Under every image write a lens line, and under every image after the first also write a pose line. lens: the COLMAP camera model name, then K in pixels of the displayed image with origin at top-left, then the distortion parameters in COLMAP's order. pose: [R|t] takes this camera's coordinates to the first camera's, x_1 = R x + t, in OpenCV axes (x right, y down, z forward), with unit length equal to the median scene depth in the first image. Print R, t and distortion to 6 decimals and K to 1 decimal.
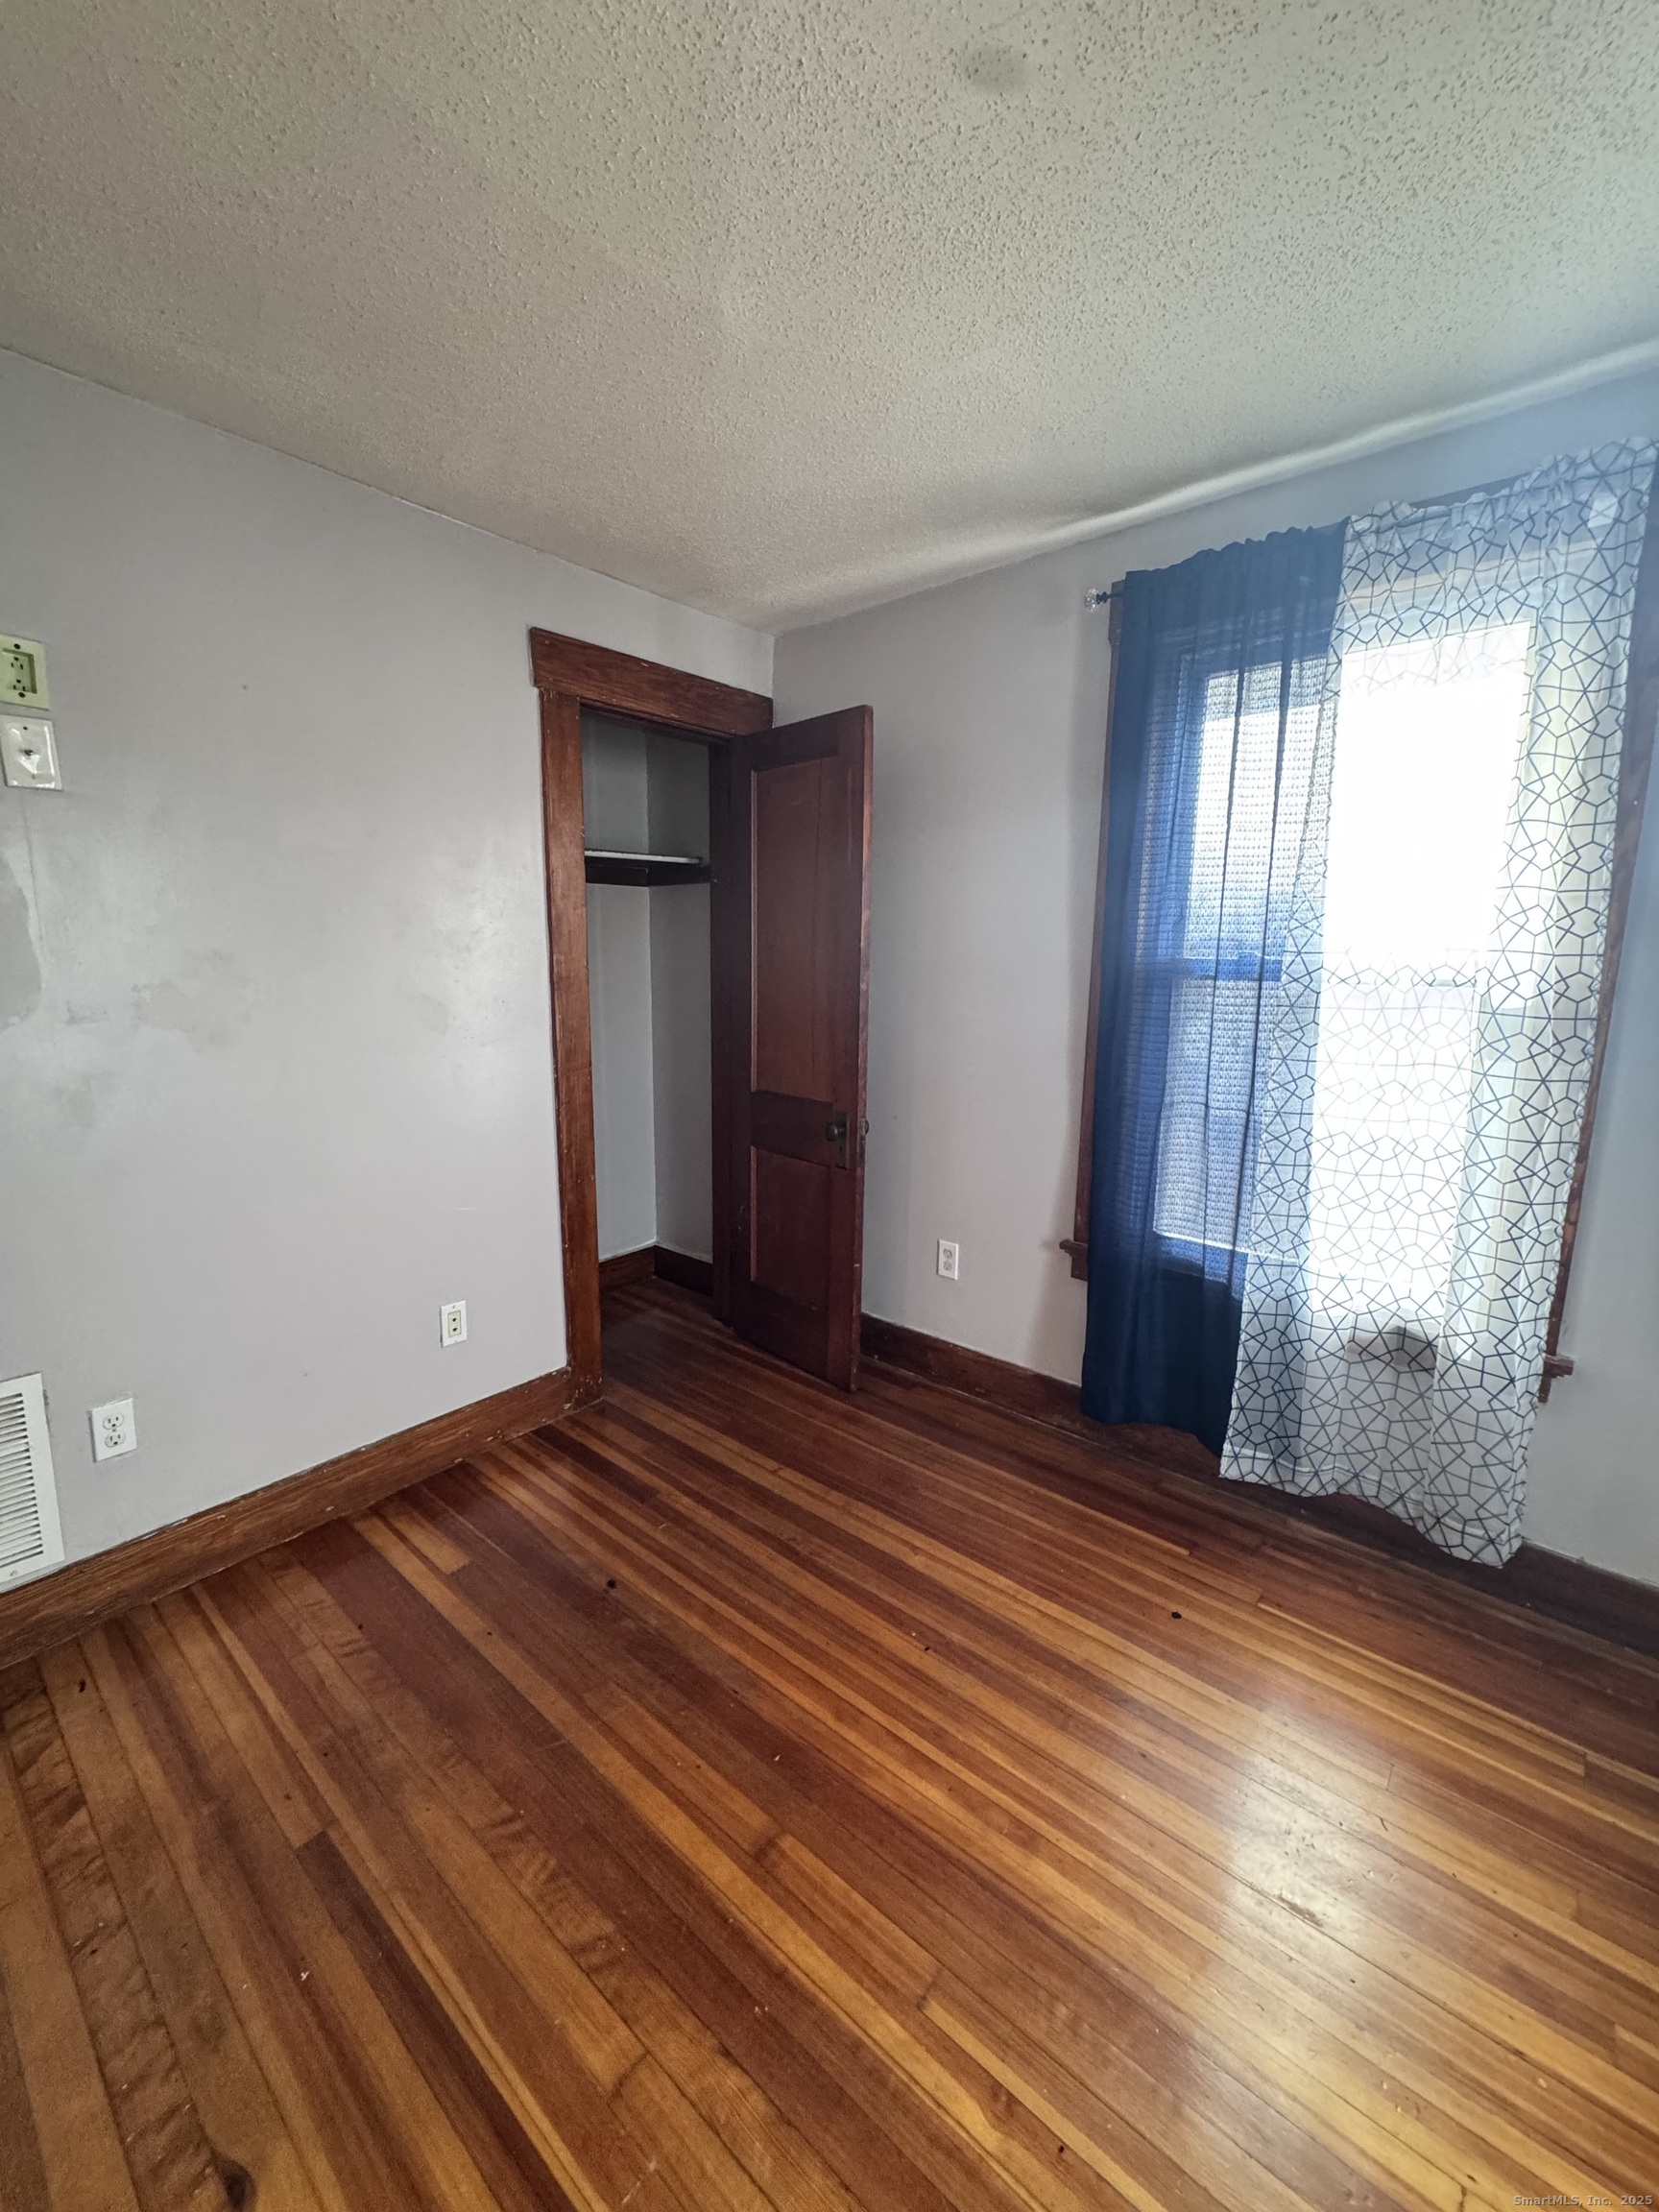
lens RADIAL K [[881.8, 0, 828.9], [0, 881.8, 1100.9], [0, 0, 1]] dist [-0.003472, 0.000986]
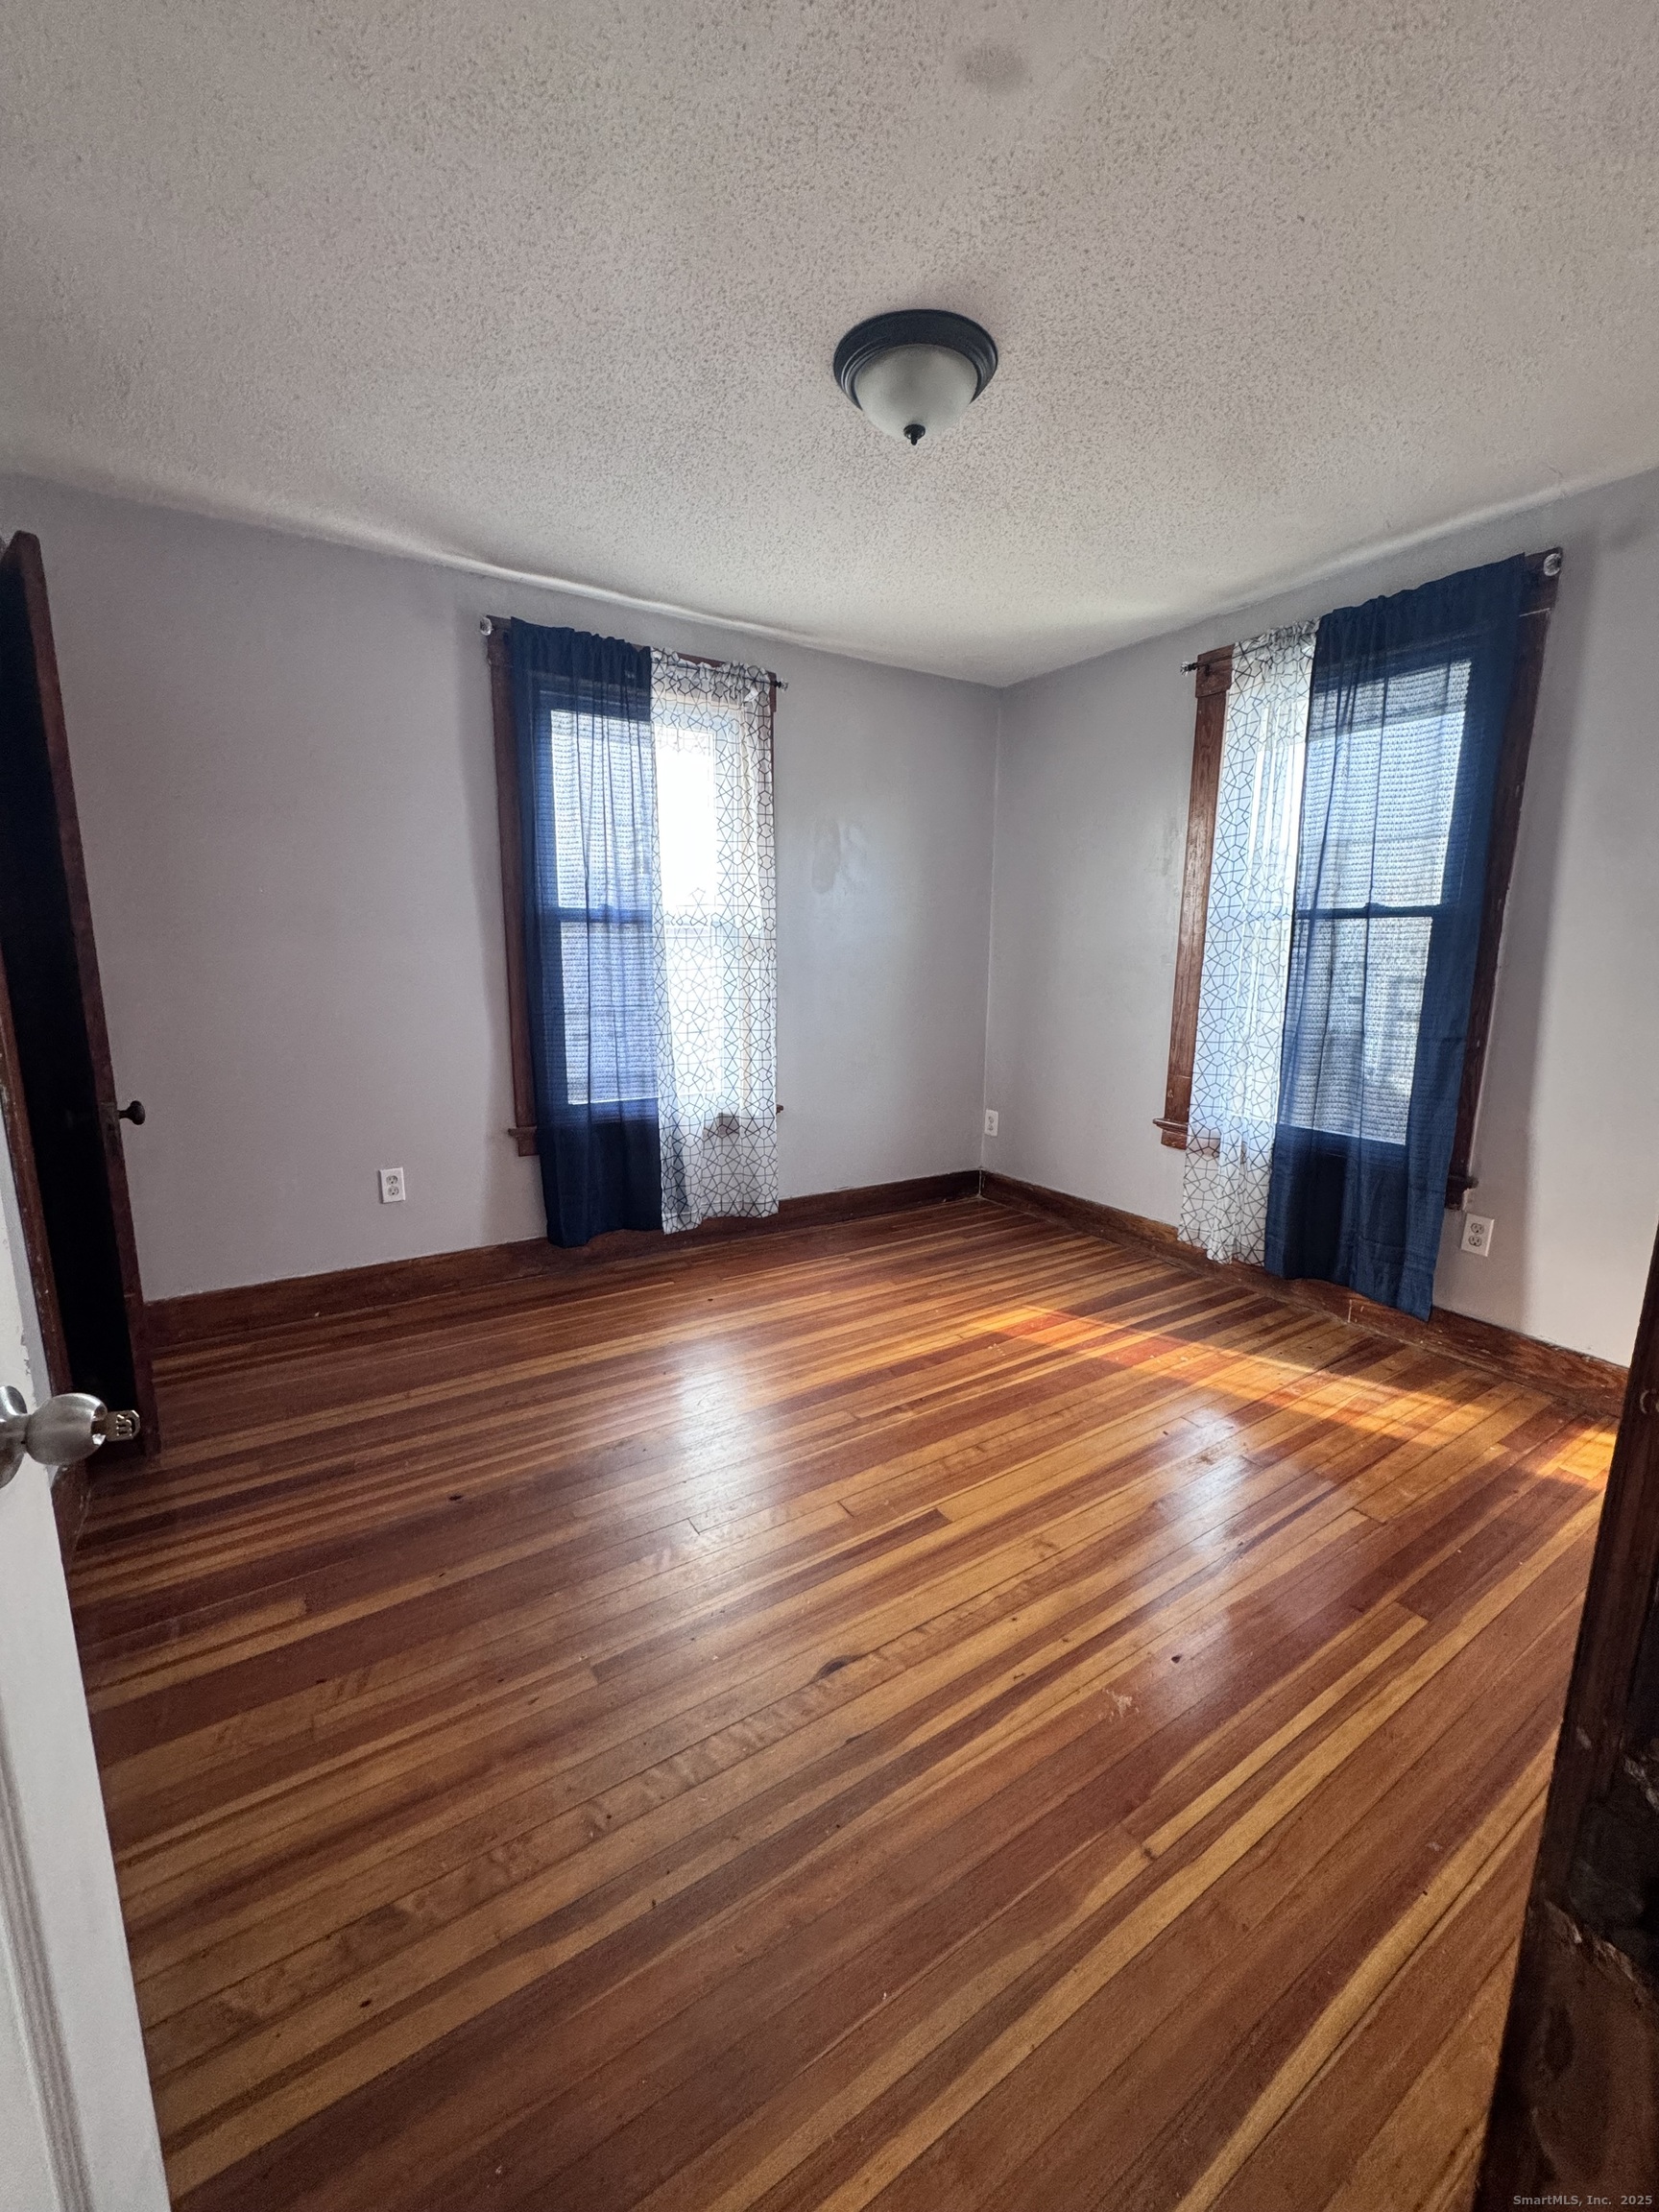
lens RADIAL K [[881.8, 0, 831.2], [0, 881.8, 1090.0], [0, 0, 1]] dist [-0.003472, 0.000986]
pose [[0.305757, -0.177025, 0.935508, -0.934159], [0.143800, 0.979878, 0.138422, -0.009385], [-0.941188, 0.092203, 0.325061, 0.176042]]
